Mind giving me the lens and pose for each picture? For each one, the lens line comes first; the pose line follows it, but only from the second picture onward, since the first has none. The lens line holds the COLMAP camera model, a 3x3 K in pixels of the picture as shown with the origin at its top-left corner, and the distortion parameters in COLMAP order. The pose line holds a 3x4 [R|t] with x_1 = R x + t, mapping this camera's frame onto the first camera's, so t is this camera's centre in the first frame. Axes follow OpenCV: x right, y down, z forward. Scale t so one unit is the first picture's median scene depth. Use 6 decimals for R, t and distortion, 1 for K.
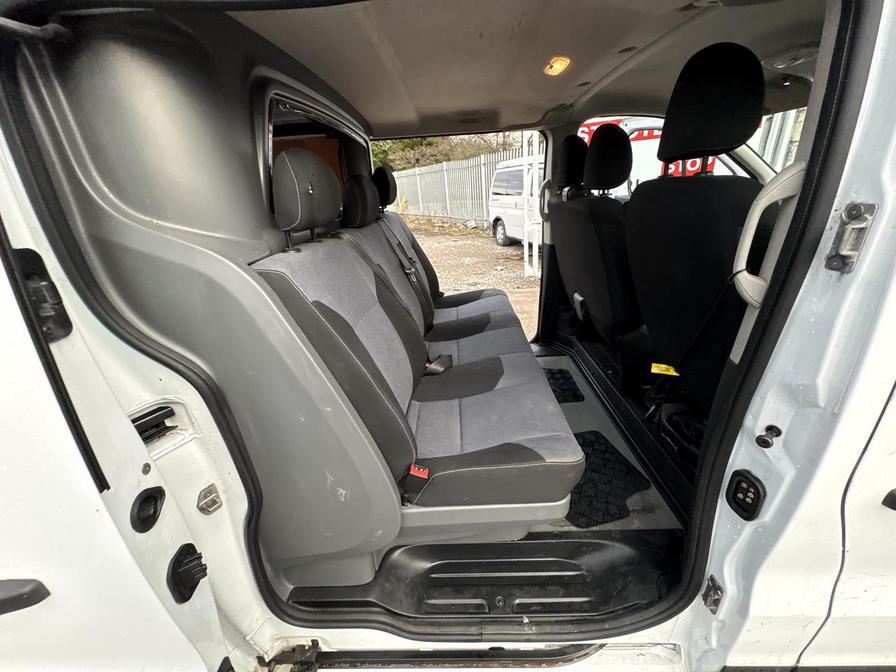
lens RADIAL K [[354.3, 0, 448.4], [0, 354.3, 334.8], [0, 0, 1]] dist [-0.000893, -0.000370]
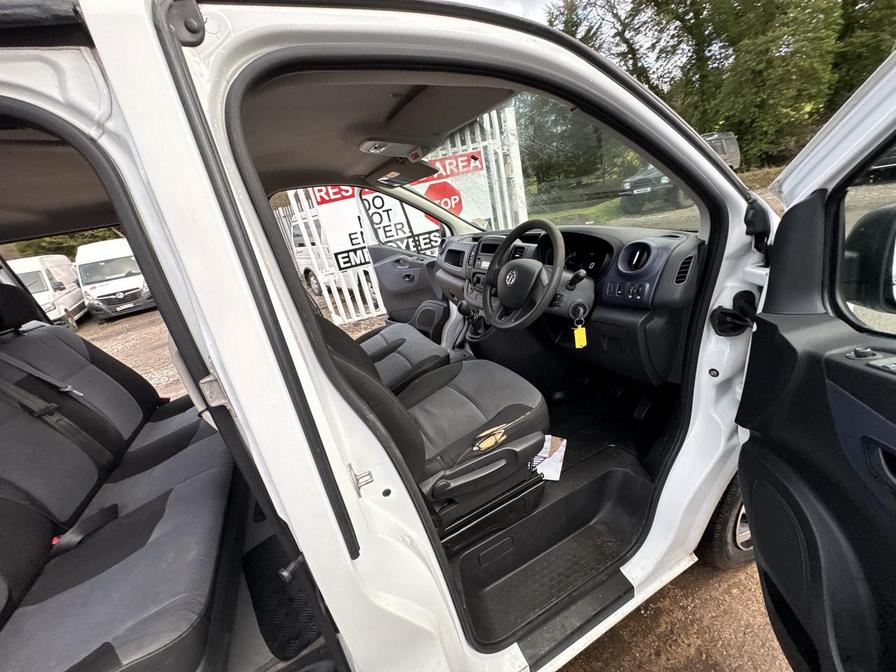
lens RADIAL K [[354.3, 0, 448.4], [0, 354.3, 334.8], [0, 0, 1]] dist [-0.000893, -0.000370]
pose [[0.893816, -0.249512, 0.372609, 0.411585], [0.283550, 0.958182, -0.038548, -0.055058], [-0.347409, 0.140108, 0.927187, -0.042245]]
